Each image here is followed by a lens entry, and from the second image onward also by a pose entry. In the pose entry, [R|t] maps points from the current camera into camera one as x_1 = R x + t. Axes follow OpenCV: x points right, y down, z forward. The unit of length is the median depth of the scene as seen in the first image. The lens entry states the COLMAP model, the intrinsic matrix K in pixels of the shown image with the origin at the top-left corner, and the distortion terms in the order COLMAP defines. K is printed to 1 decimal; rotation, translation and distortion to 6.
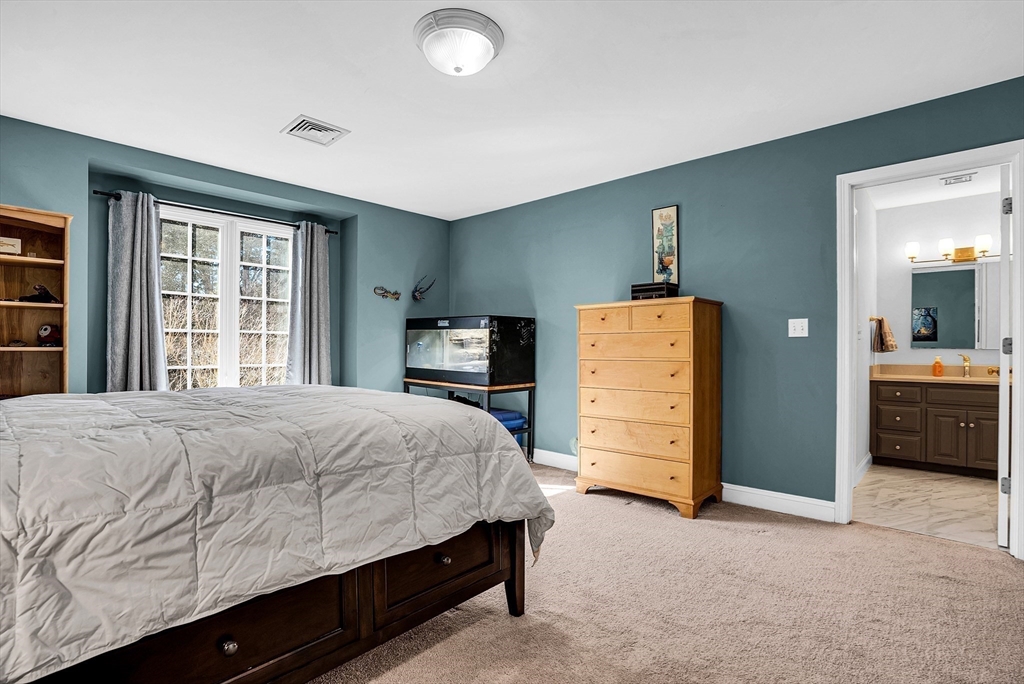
lens RADIAL K [[492.5, 0, 515.2], [0, 492.5, 339.6], [0, 0, 1]] dist [-0.071274, 0.027978]
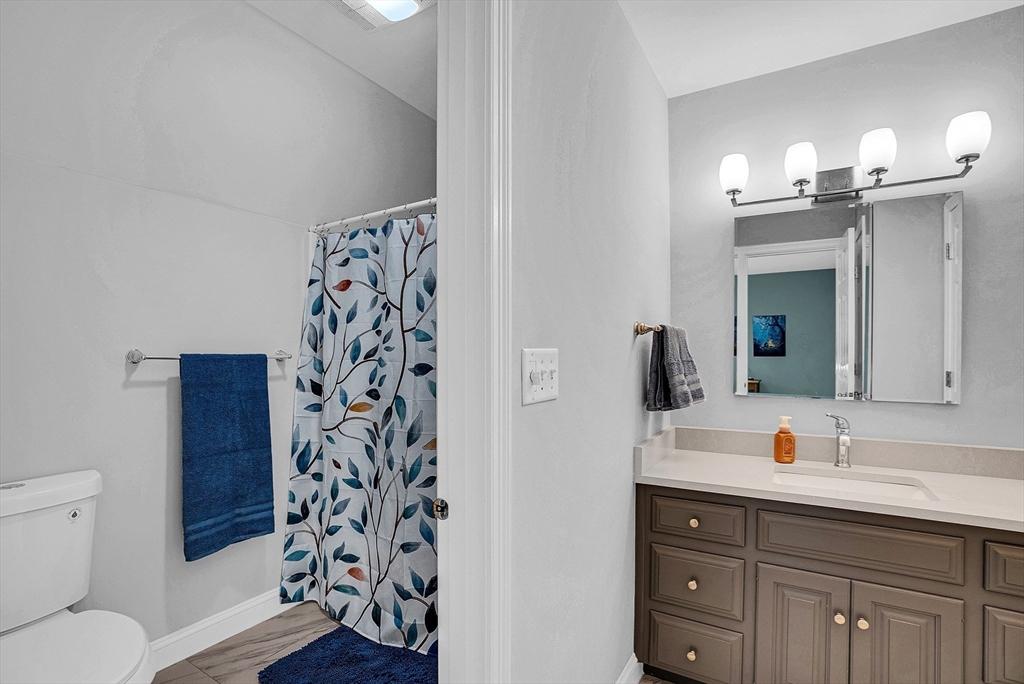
lens RADIAL K [[492.5, 0, 515.2], [0, 492.5, 339.6], [0, 0, 1]] dist [-0.071274, 0.027978]
pose [[0.976429, 0.006915, 0.215727, 0.558508], [-0.004301, 0.999912, -0.012587, -0.029012], [-0.215795, 0.011362, 0.976373, 0.623621]]
